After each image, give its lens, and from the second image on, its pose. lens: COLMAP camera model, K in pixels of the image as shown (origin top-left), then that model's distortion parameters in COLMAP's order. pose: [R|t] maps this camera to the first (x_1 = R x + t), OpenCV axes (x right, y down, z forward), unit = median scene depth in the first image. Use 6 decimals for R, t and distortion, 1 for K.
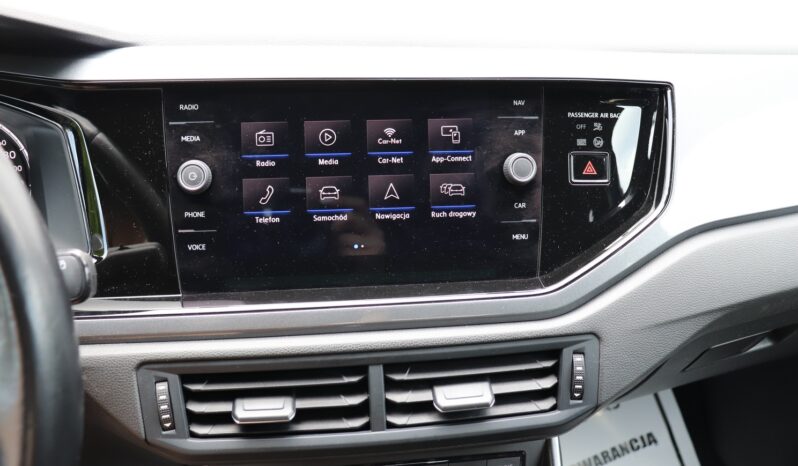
lens RADIAL K [[787.4, 0, 402.2], [0, 787.4, 230.5], [0, 0, 1]] dist [-0.098061, 0.000000]
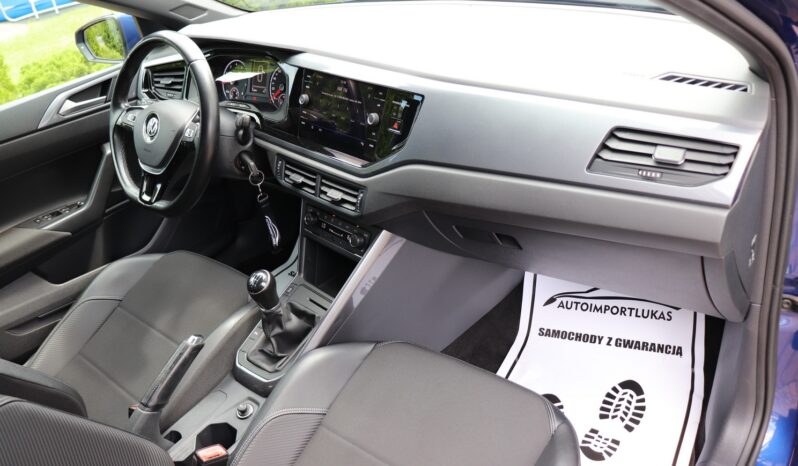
lens RADIAL K [[664.2, 0, 396.2], [0, 664.2, 235.6], [0, 0, 1]] dist [-0.176821, 0.139482]
pose [[0.545912, 0.340712, -0.765438, 2.033729], [-0.186328, 0.940074, 0.285557, -0.363063], [0.816861, -0.013266, 0.576682, -0.184021]]
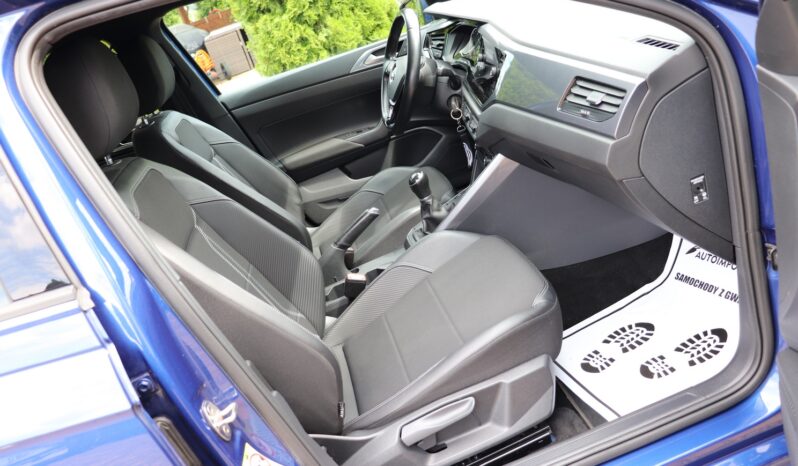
lens RADIAL K [[664.2, 0, 399.3], [0, 664.2, 235.6], [0, 0, 1]] dist [-0.176821, 0.139482]
pose [[-0.089571, 0.420702, -0.902766, 3.290743], [-0.107004, 0.897098, 0.428678, -0.662875], [0.990216, 0.134996, -0.035337, 0.814741]]
